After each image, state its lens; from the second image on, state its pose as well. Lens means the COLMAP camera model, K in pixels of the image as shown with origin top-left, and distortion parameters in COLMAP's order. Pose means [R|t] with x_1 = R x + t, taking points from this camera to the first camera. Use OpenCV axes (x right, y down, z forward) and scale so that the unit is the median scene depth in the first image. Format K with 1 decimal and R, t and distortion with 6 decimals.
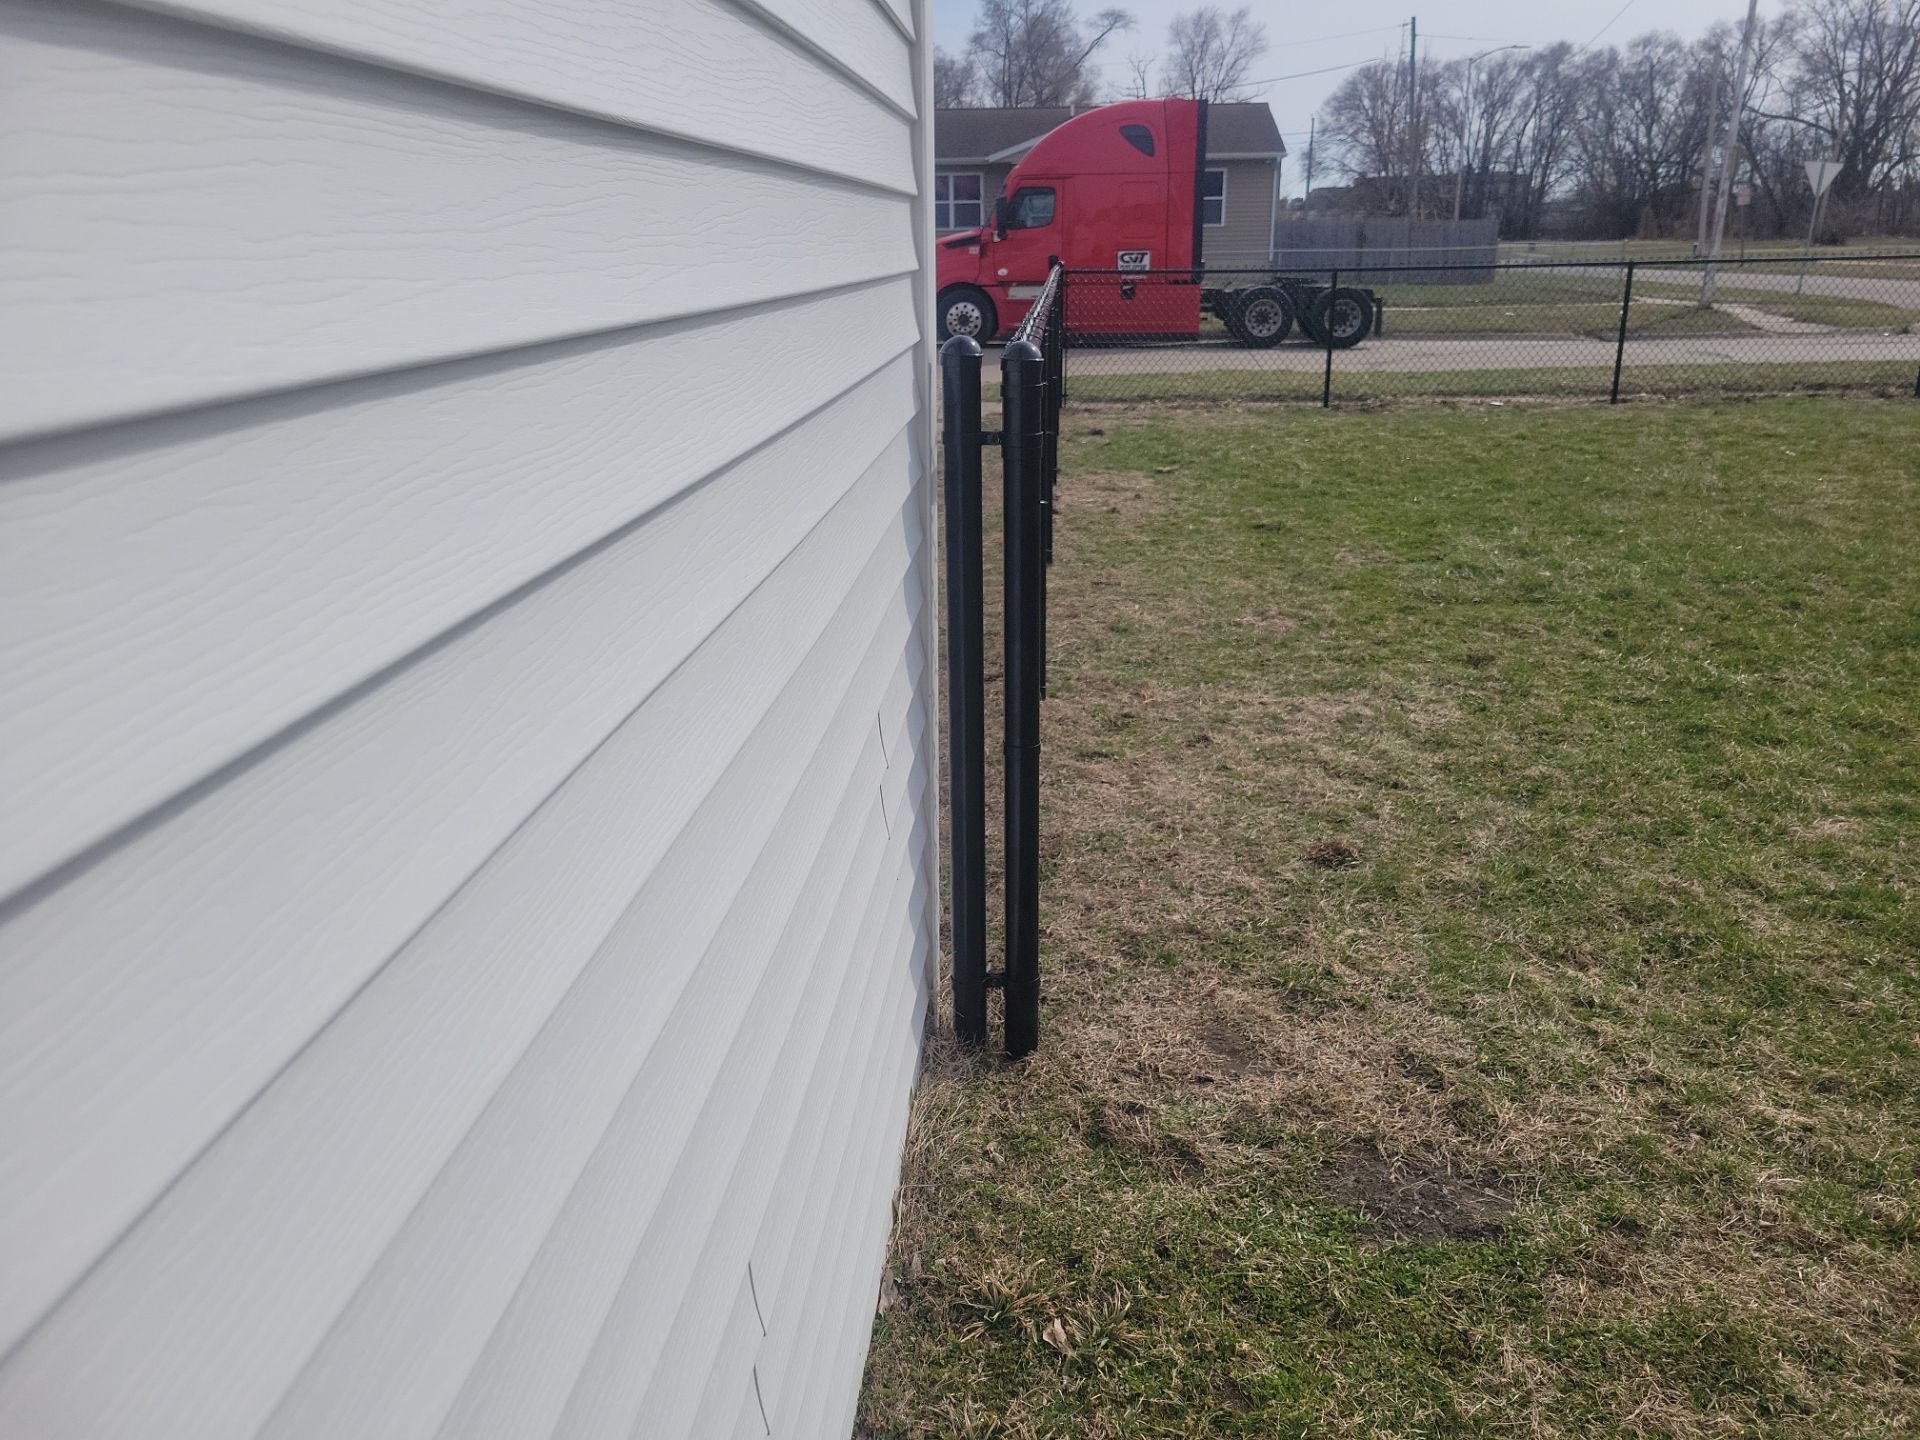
lens RADIAL K [[1424.8, 0, 1000.8], [0, 1424.8, 721.4], [0, 0, 1]] dist [0.060387, -0.042096]
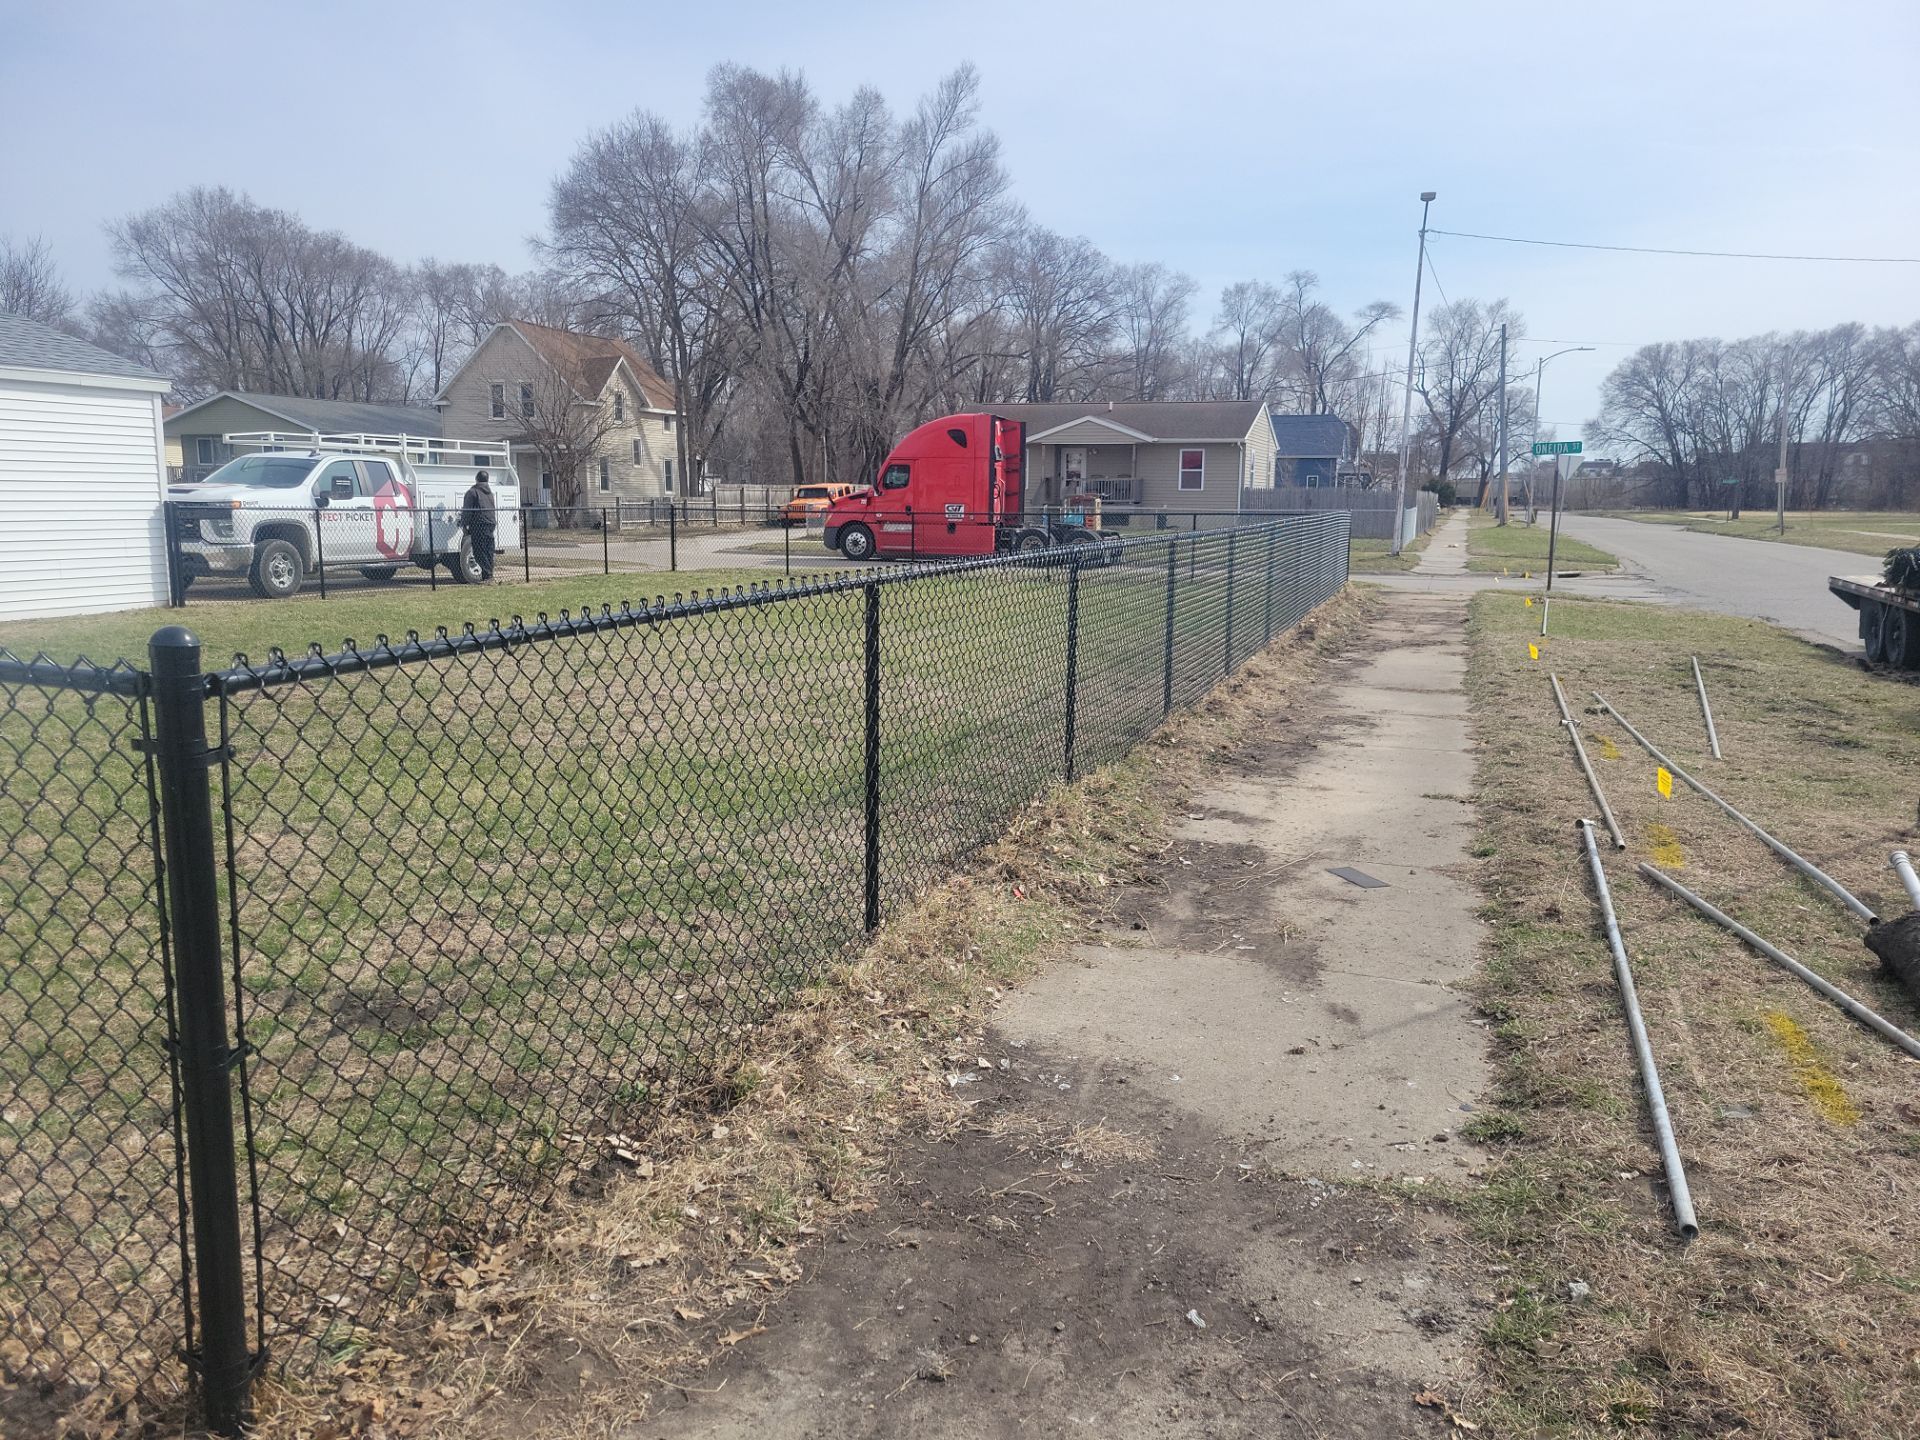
lens RADIAL K [[1424.8, 0, 976.1], [0, 1424.8, 731.3], [0, 0, 1]] dist [0.060387, -0.042096]
pose [[0.961280, 0.066339, -0.267470, 0.861644], [-0.107960, 0.983666, -0.144032, 0.220929], [0.253547, 0.167331, 0.952740, -0.700996]]
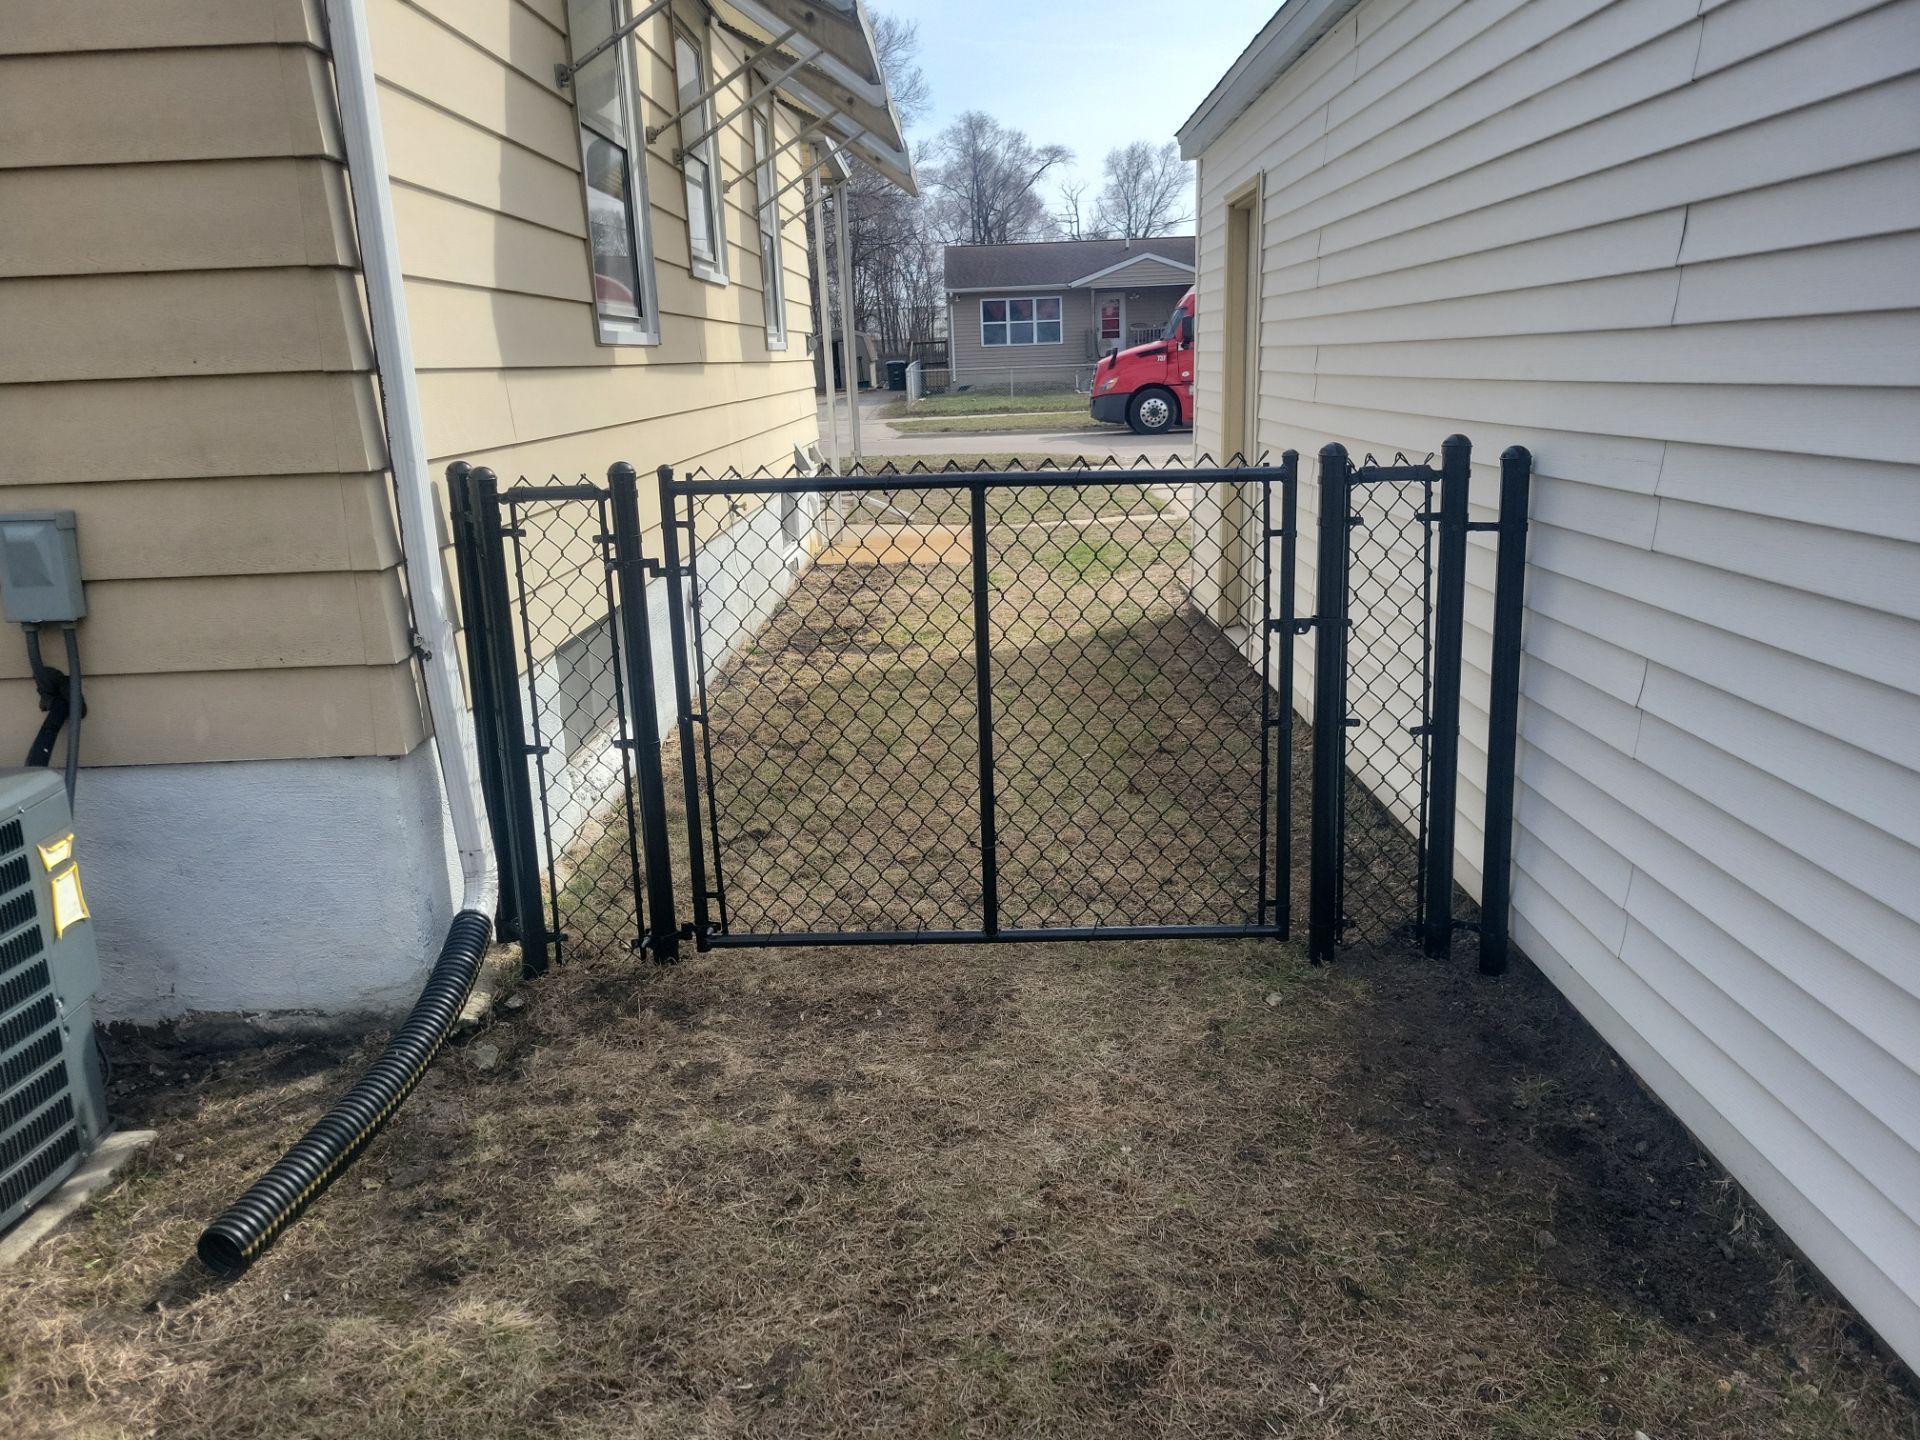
lens RADIAL K [[1424.8, 0, 975.3], [0, 1424.8, 707.0], [0, 0, 1]] dist [0.060387, -0.042096]
pose [[0.998238, -0.039368, 0.044404, -0.395879], [0.042893, 0.995754, -0.081453, 0.115238], [-0.041009, 0.083214, 0.995688, -0.350051]]
